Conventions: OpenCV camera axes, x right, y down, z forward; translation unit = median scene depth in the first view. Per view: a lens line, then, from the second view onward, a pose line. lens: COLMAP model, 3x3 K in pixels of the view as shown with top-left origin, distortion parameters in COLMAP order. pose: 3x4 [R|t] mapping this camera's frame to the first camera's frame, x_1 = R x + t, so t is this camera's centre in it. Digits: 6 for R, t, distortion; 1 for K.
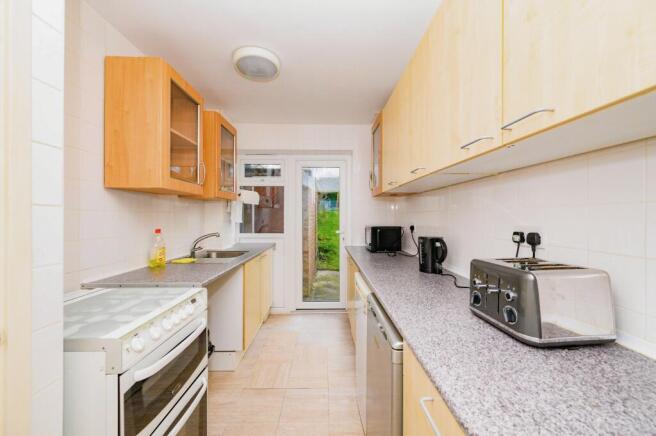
lens RADIAL K [[257.7, 0, 326.5], [0, 257.7, 220.2], [0, 0, 1]] dist [-0.001196, -0.000018]
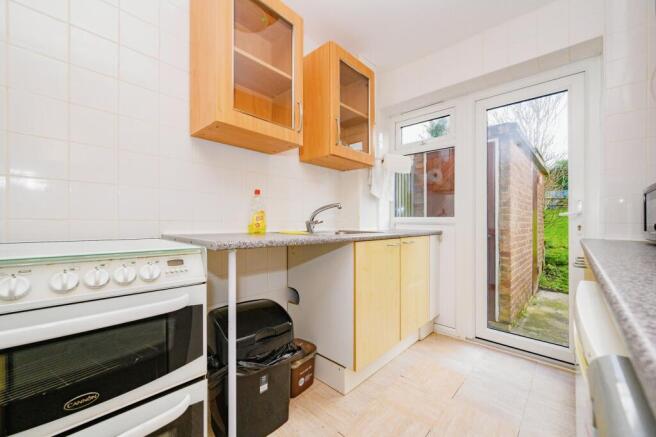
lens RADIAL K [[257.7, 0, 326.5], [0, 257.7, 220.7], [0, 0, 1]] dist [-0.001196, -0.000018]
pose [[0.717653, 0.006598, -0.696370, 0.061955], [-0.021424, 0.999691, -0.012607, 0.075738], [0.696072, 0.023966, 0.717572, 0.285044]]
